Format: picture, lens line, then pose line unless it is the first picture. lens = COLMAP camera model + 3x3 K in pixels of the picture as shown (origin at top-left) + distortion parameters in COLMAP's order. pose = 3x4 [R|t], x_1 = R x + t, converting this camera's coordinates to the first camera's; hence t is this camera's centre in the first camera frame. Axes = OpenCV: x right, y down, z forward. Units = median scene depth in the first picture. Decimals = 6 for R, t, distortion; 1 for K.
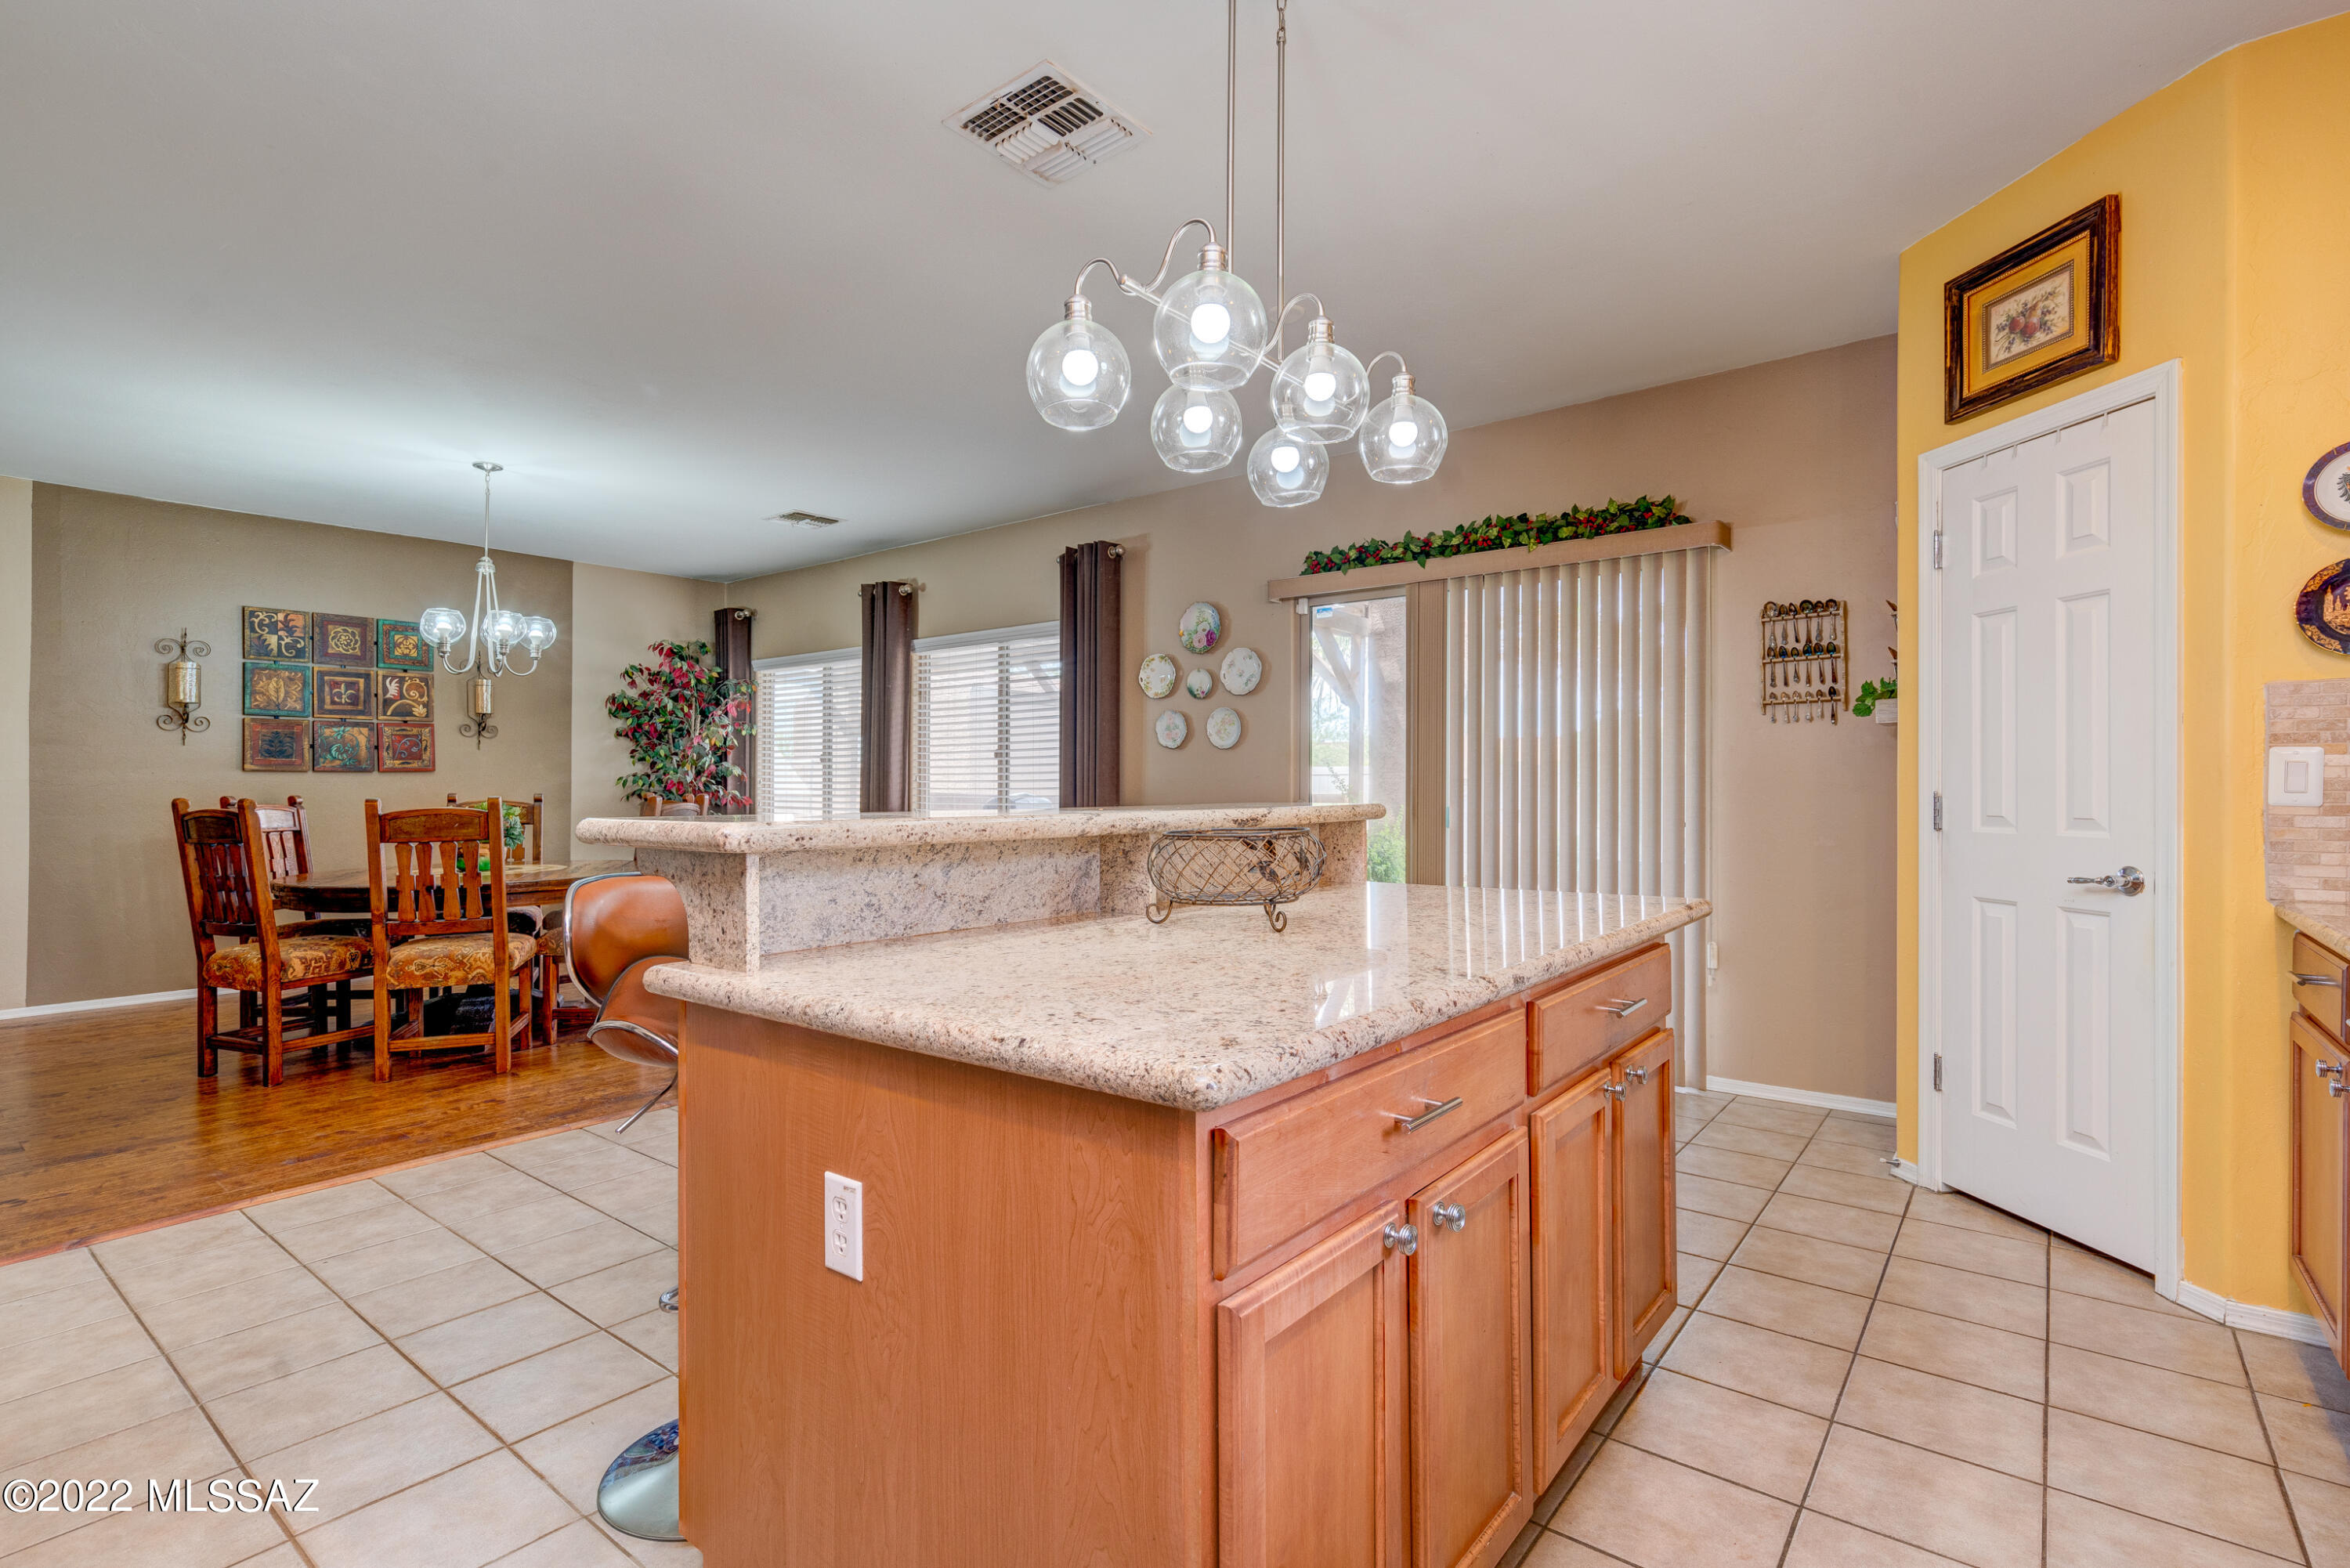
lens RADIAL K [[1117.5, 0, 1180.8], [0, 1117.5, 783.4], [0, 0, 1]] dist [-0.000643, -0.000061]
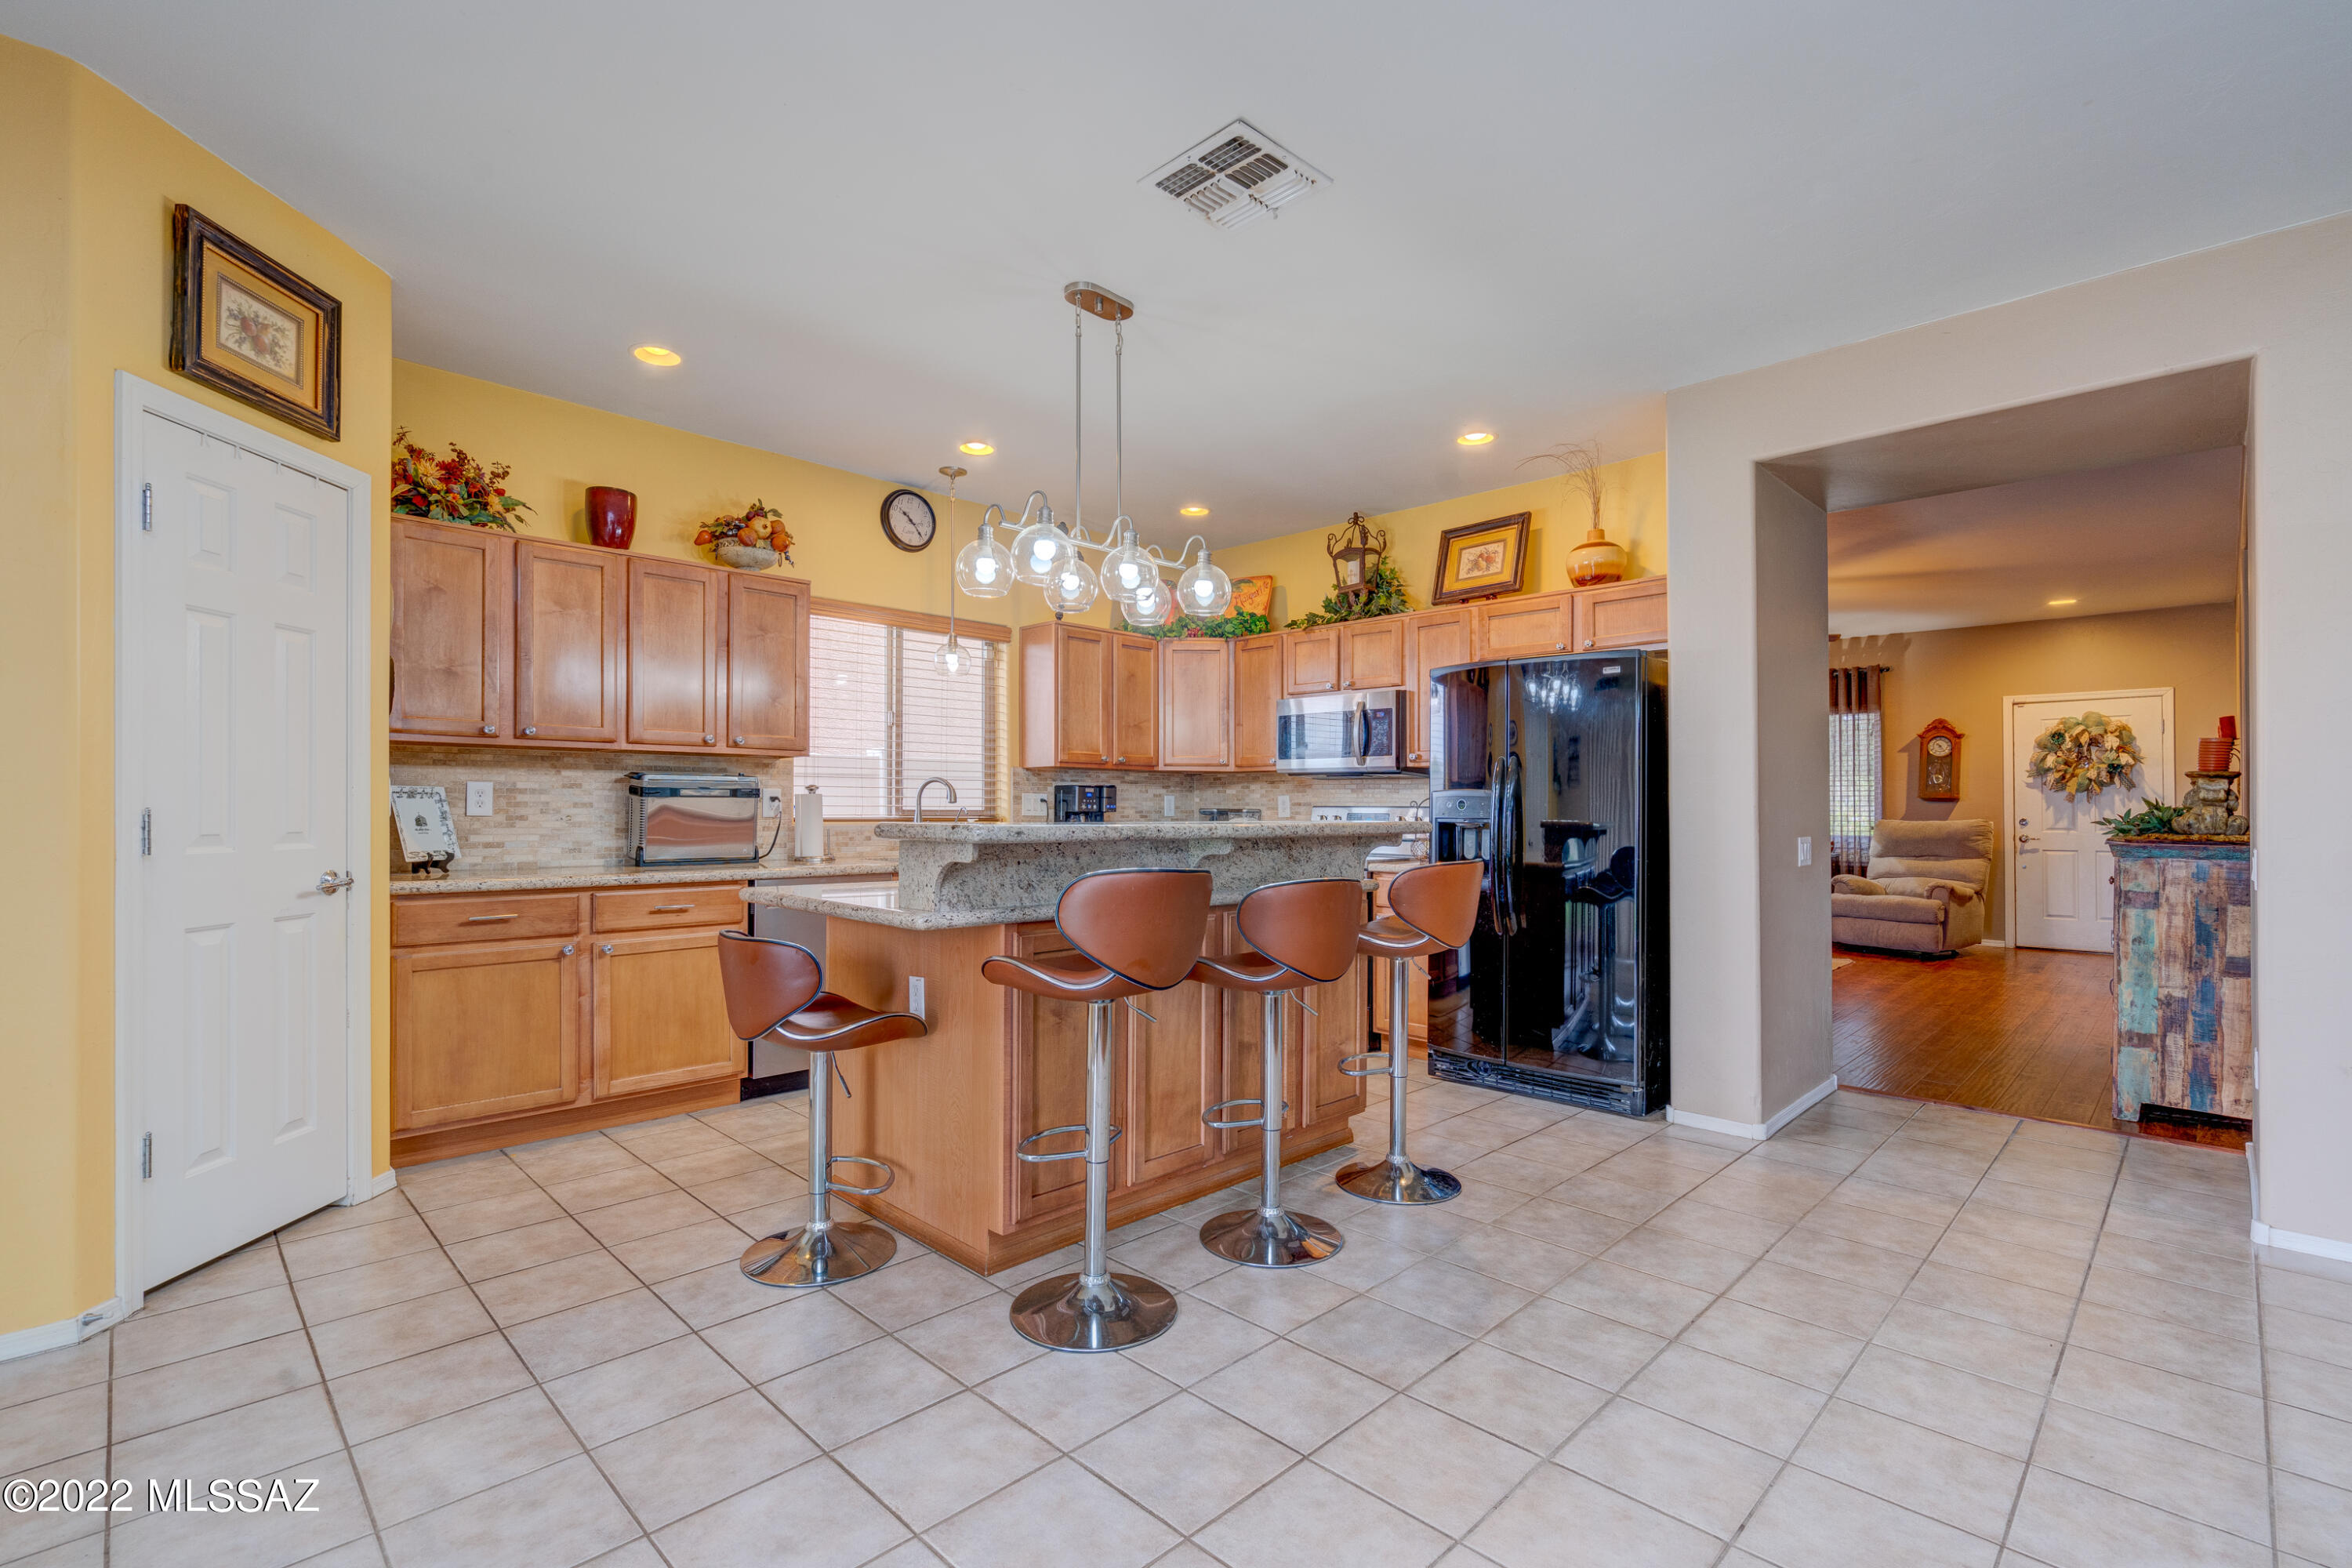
lens RADIAL K [[1076.4, 0, 1177.0], [0, 1076.4, 793.5], [0, 0, 1]] dist [-0.019146, 0.000787]
pose [[-0.993187, -0.003483, 0.116483, -0.171742], [-0.004817, 0.999926, -0.011172, 0.000974], [-0.116435, -0.011657, -0.993130, 1.924353]]
